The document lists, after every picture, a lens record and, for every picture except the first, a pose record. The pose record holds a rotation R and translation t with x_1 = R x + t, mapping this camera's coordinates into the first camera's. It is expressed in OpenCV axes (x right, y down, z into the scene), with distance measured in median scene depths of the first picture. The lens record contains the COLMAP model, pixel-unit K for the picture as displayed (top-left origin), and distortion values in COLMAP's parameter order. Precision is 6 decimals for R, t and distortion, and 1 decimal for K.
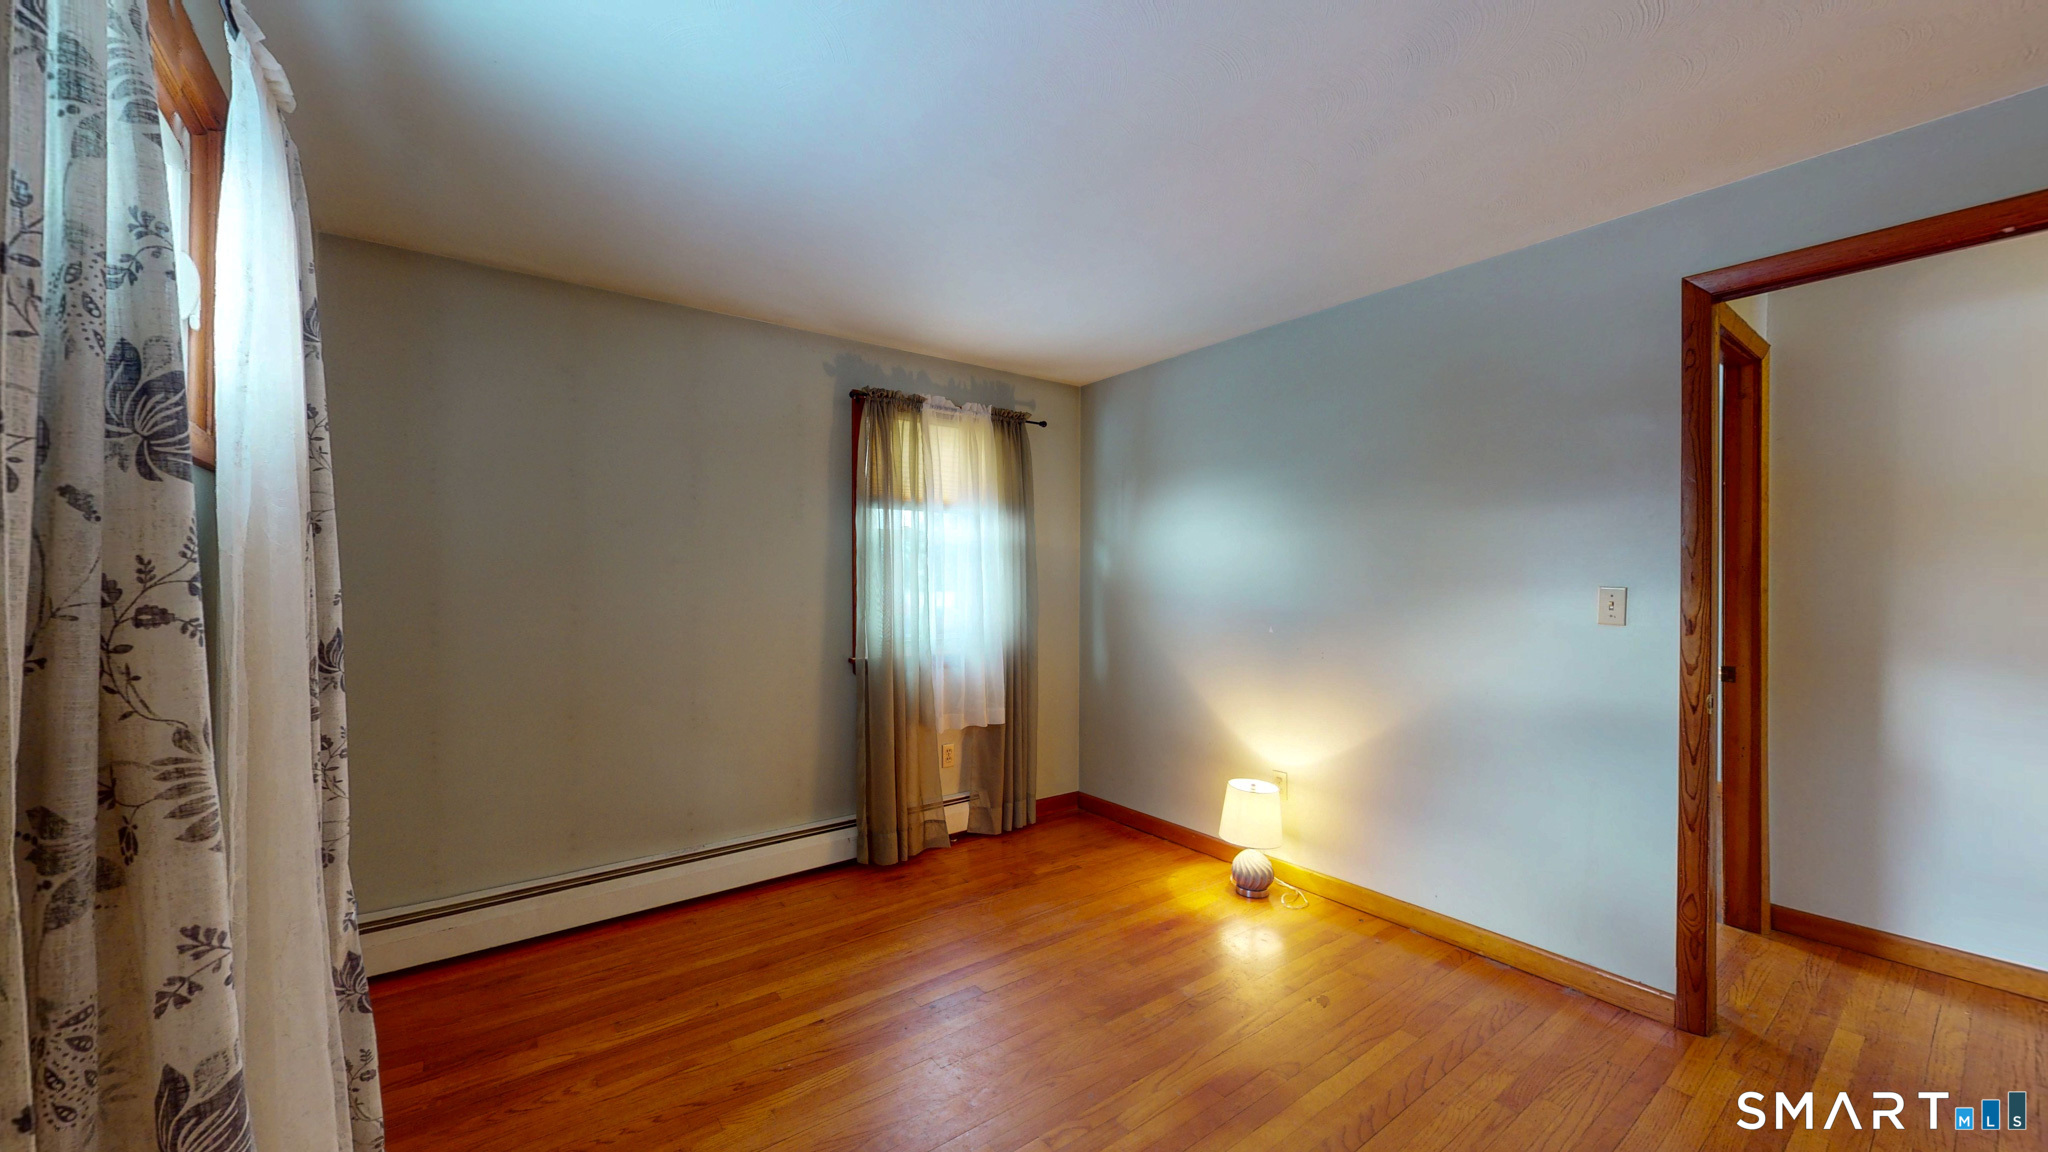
lens RADIAL K [[749.4, 0, 1023.4], [0, 749.4, 581.5], [0, 0, 1]] dist [-0.000012, 0.000048]
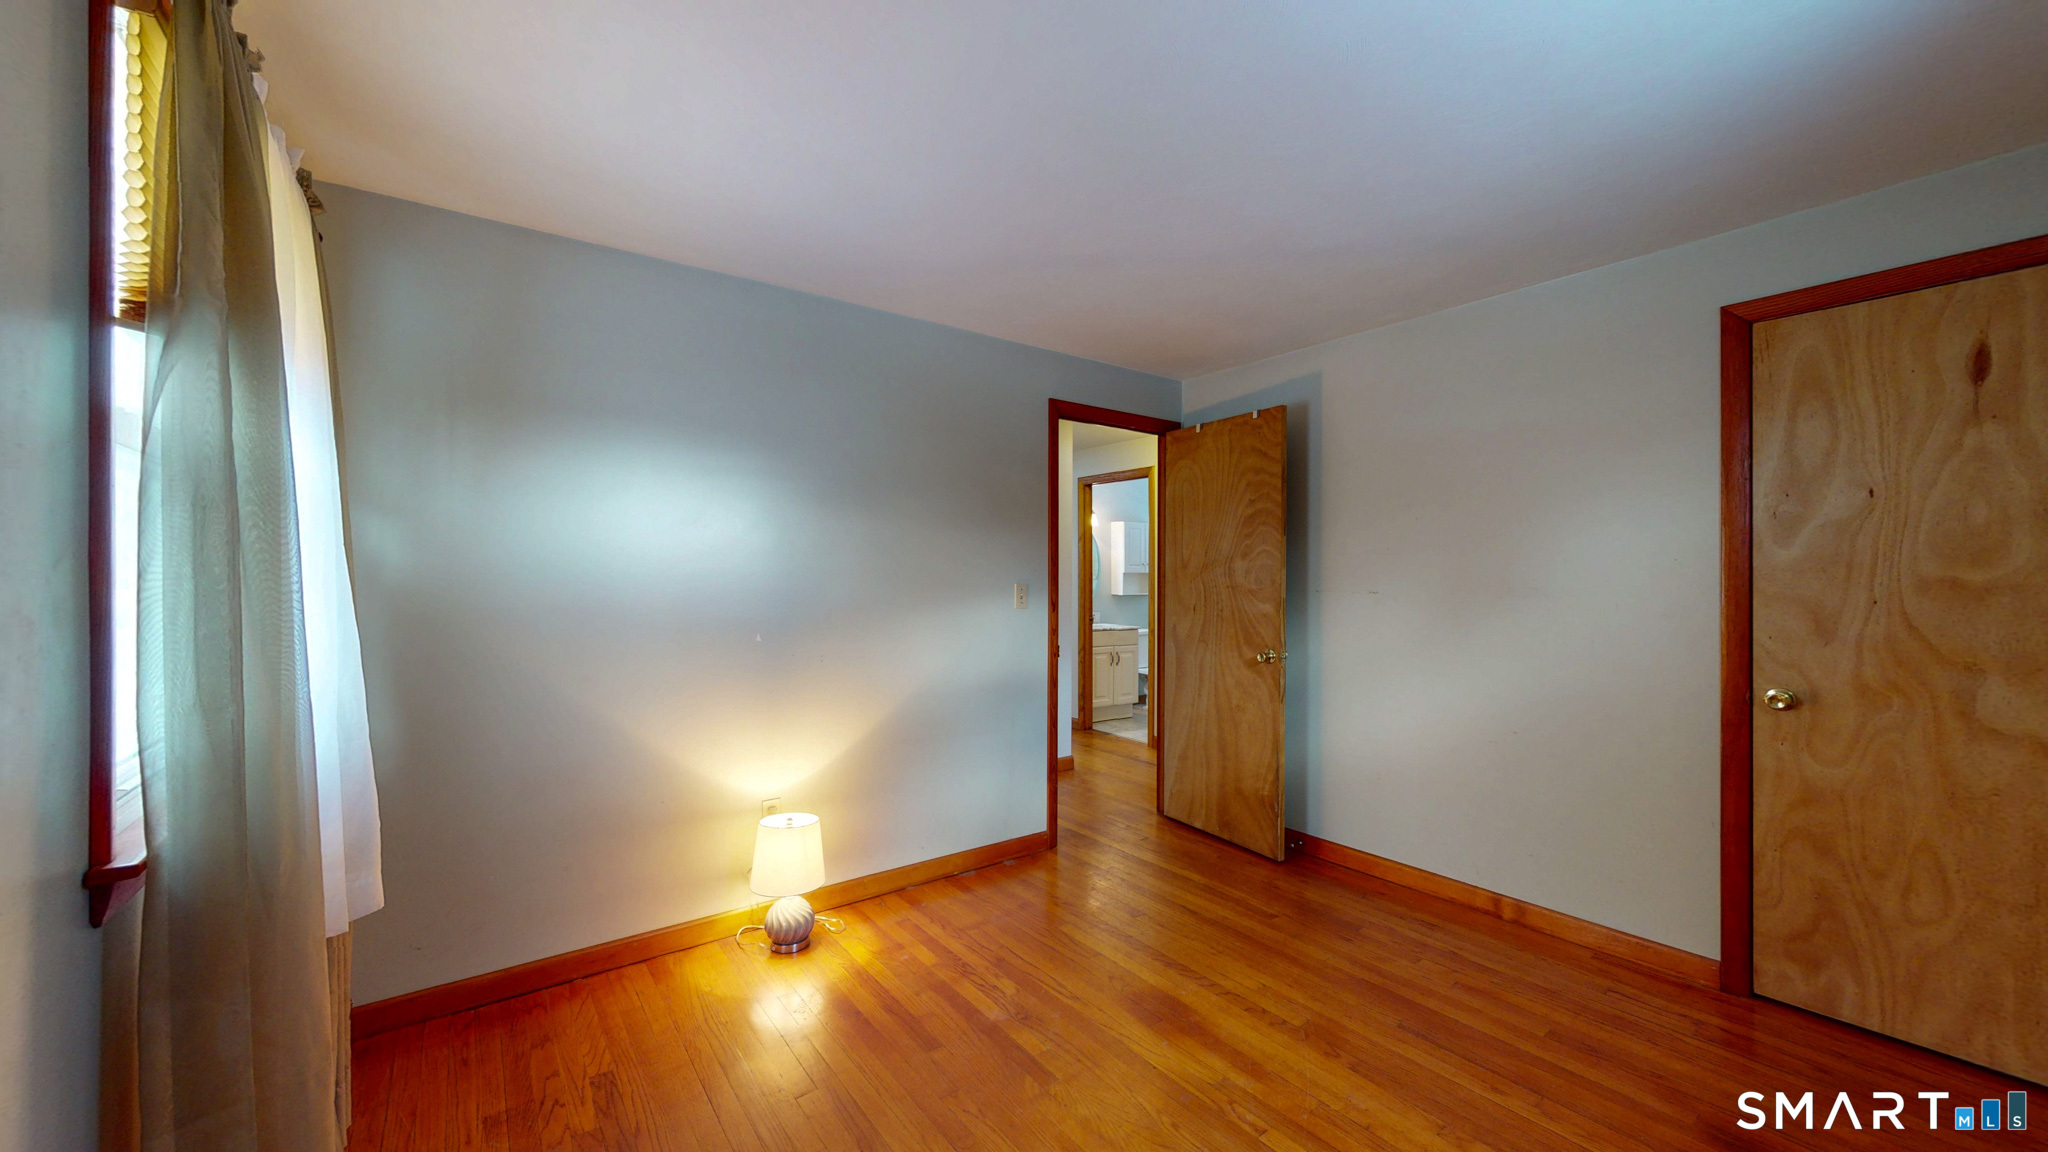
lens RADIAL K [[749.4, 0, 1023.4], [0, 749.4, 581.5], [0, 0, 1]] dist [-0.000012, 0.000048]
pose [[0.005025, -0.000802, 0.999987, -0.547570], [0.003893, 0.999992, 0.000783, 0.001155], [-0.999980, 0.003889, 0.005028, 0.731446]]
